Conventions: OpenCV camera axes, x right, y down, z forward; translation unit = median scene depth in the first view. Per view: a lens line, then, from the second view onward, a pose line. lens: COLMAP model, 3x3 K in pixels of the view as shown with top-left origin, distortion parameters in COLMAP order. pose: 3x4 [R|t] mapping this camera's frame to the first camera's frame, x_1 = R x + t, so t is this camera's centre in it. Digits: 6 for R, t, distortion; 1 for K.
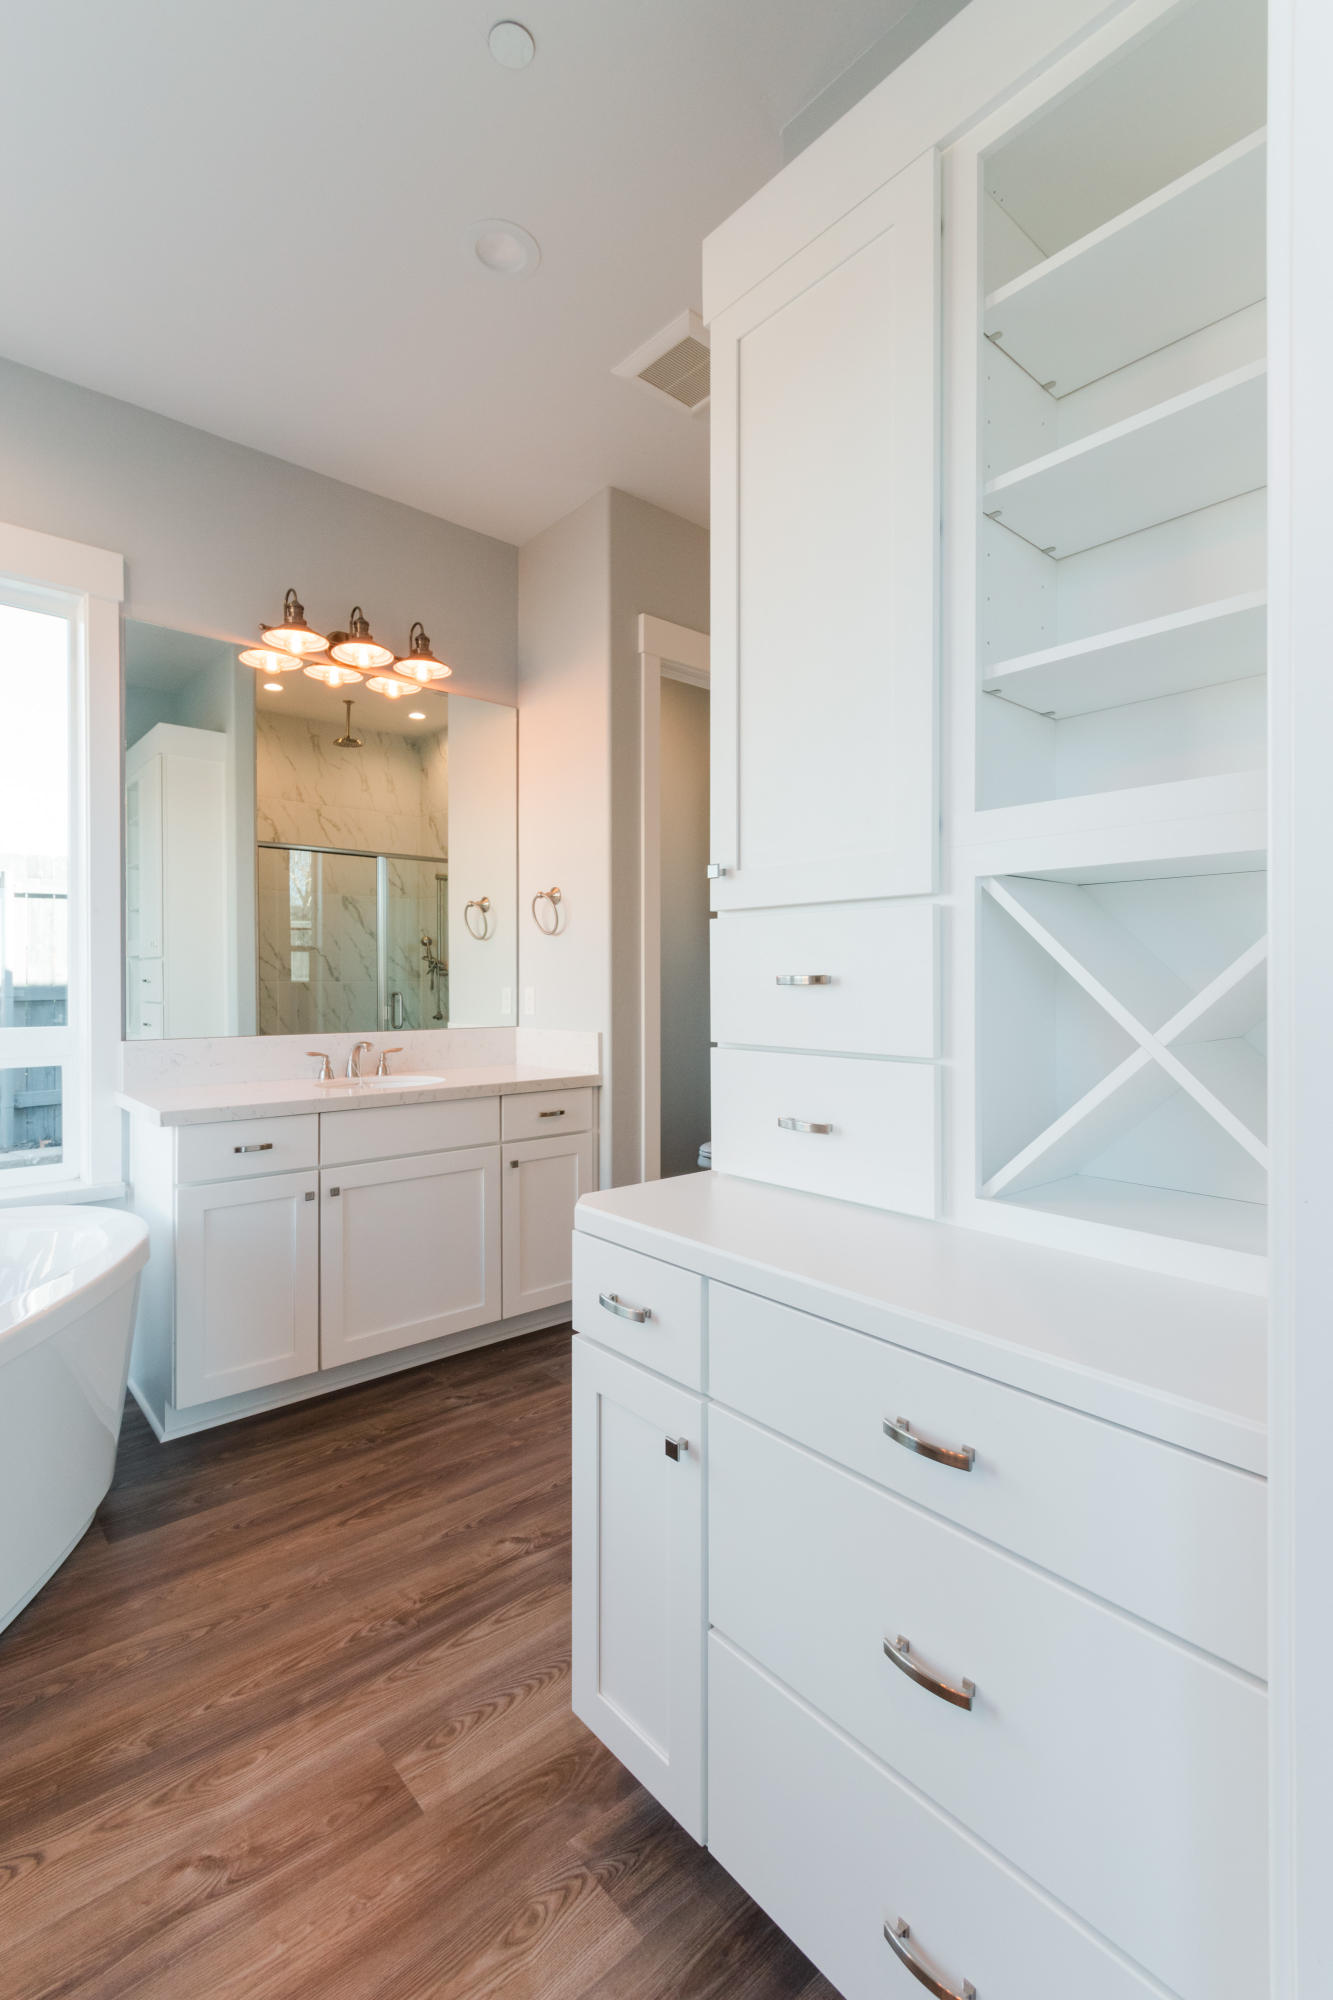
lens RADIAL K [[913.5, 0, 666.6], [0, 913.5, 977.8], [0, 0, 1]] dist [0.004517, -0.001637]
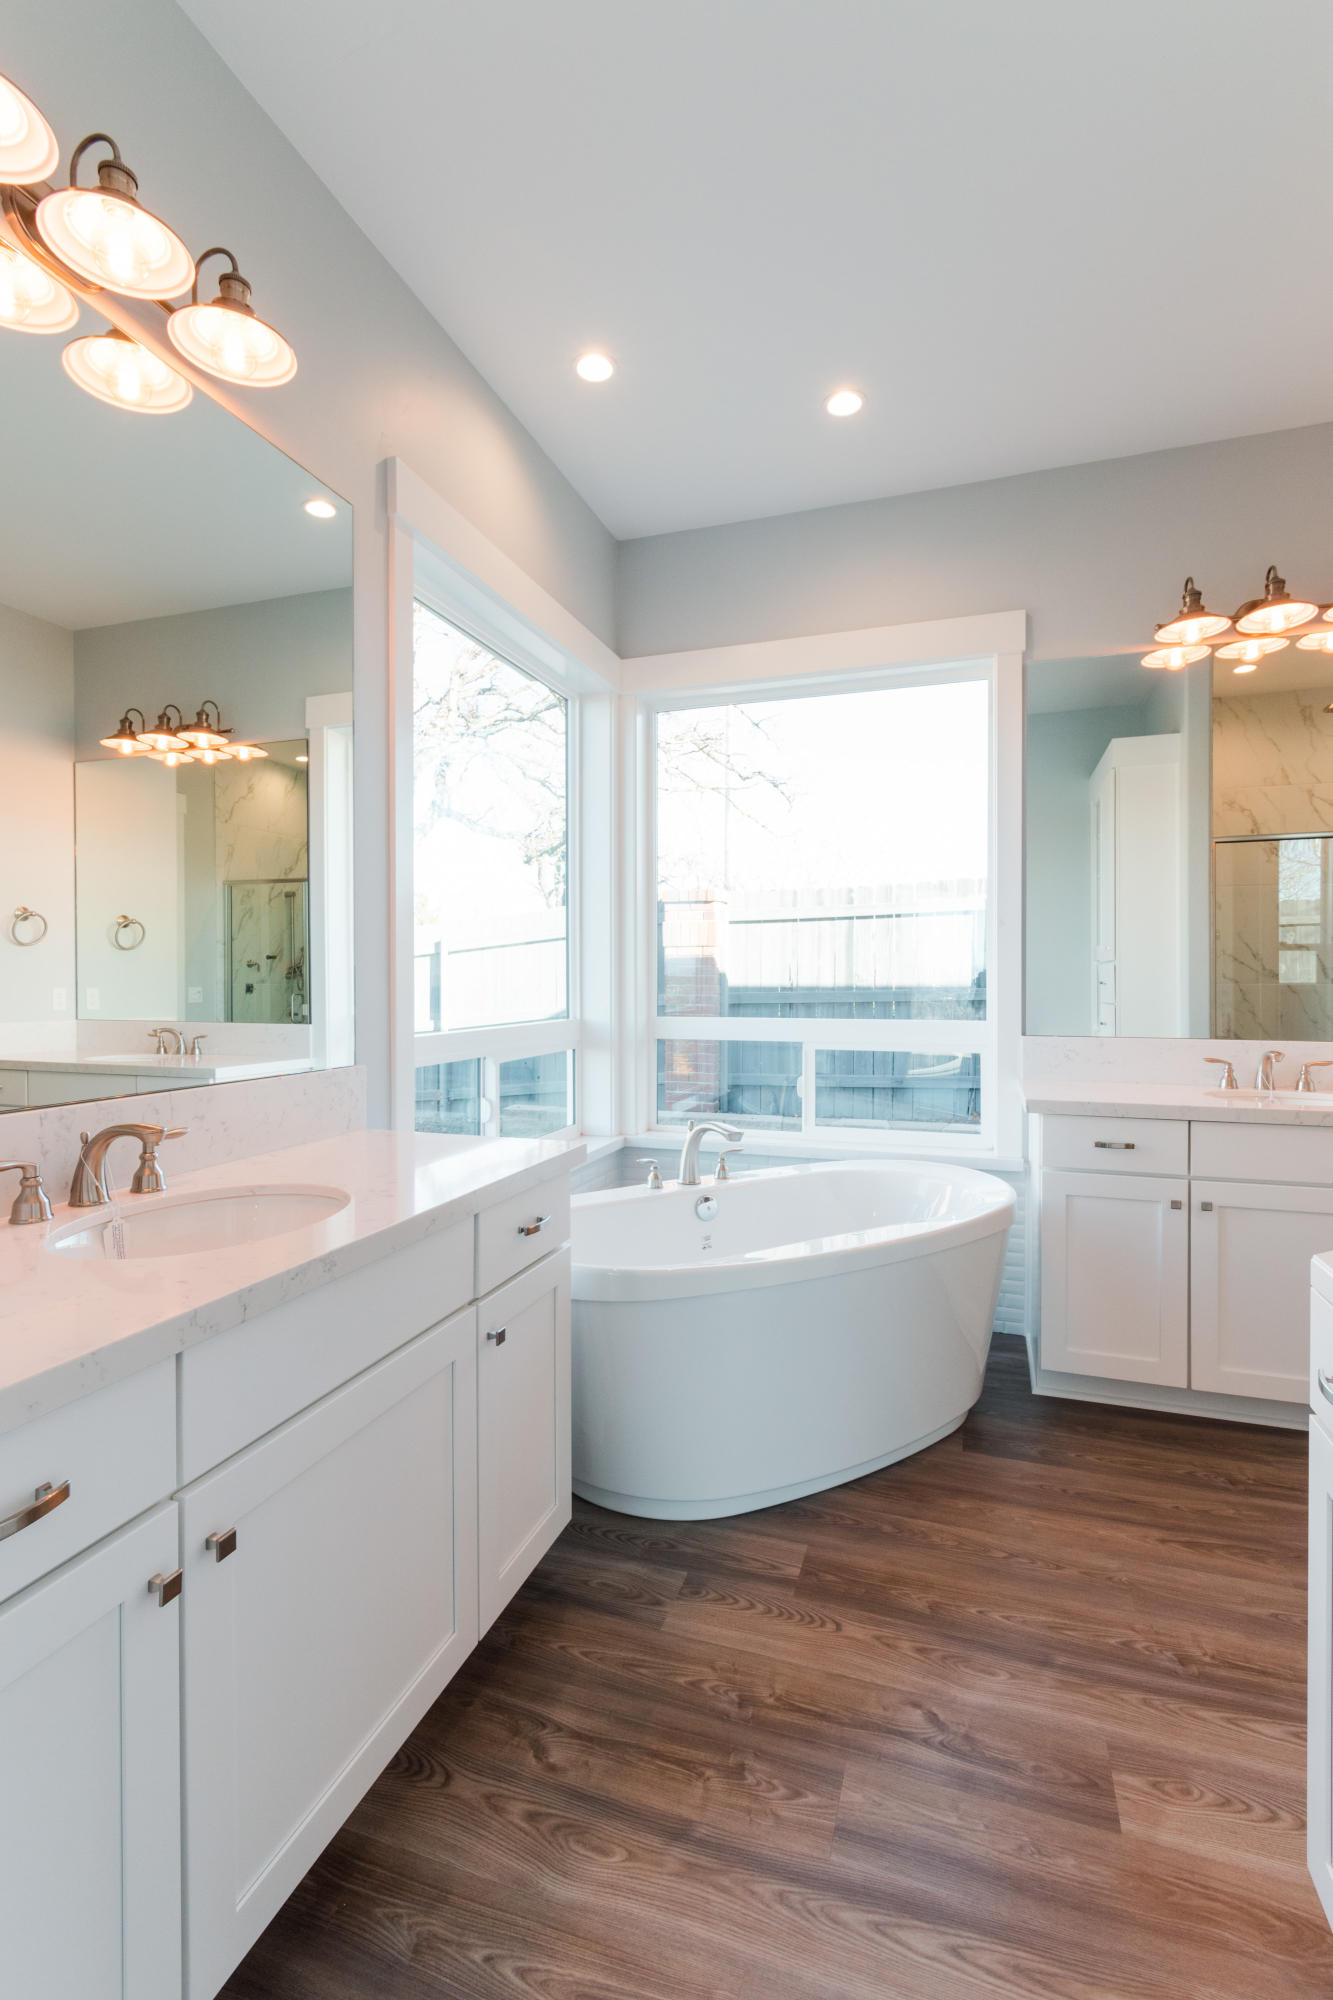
lens RADIAL K [[913.5, 0, 682.8], [0, 913.5, 985.2], [0, 0, 1]] dist [0.004517, -0.001637]
pose [[0.511179, 0.002157, -0.859471, 0.217961], [0.003369, 0.999984, 0.004513, -0.000988], [0.859467, -0.005203, 0.511164, 0.065630]]
